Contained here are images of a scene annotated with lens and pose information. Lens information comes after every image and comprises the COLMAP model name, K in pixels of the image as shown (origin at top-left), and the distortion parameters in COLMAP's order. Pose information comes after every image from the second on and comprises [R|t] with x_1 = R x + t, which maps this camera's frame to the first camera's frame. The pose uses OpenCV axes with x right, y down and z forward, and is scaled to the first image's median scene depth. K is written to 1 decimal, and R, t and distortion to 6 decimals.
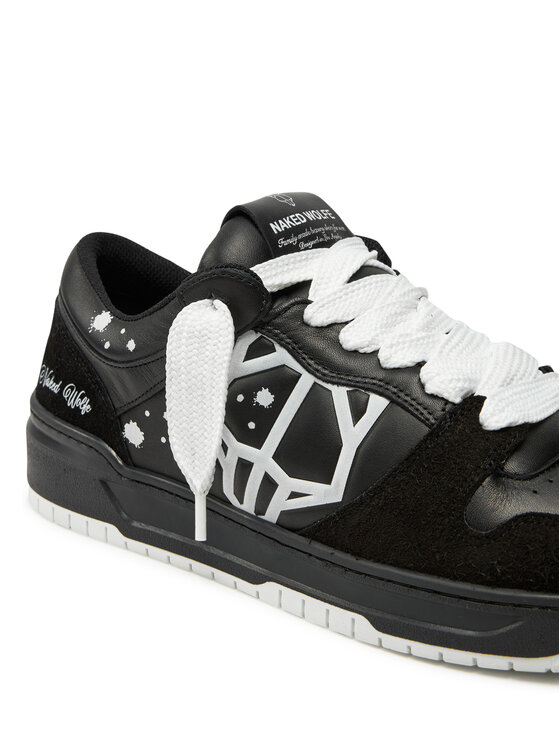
lens RADIAL K [[2100.0, 0, 280.0], [0, 2100.0, 373.0], [0, 0, 1]] dist [-0.105247, -0.279749]
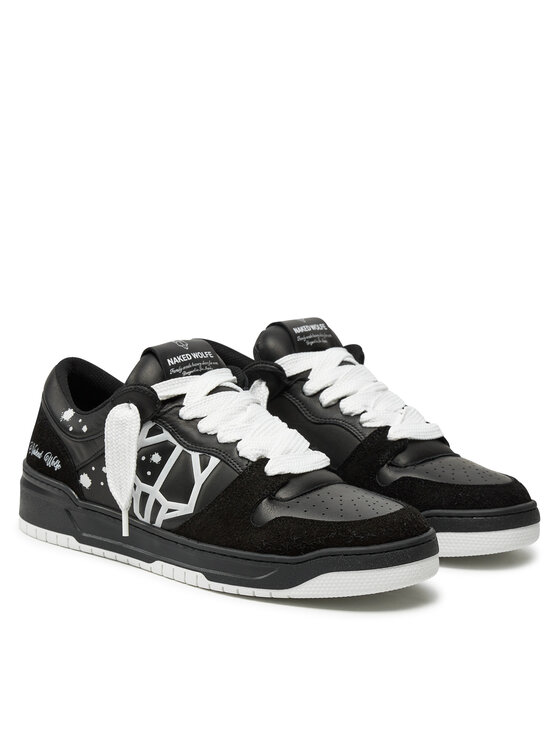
lens RADIAL K [[1989.0, 0, 280.0], [0, 1989.0, 373.0], [0, 0, 1]] dist [0.058802, 0.172800]
pose [[0.999661, 0.020674, 0.015810, 0.069392], [-0.019883, 0.998618, -0.048652, 0.019355], [-0.016794, 0.048322, 0.998691, -0.707718]]
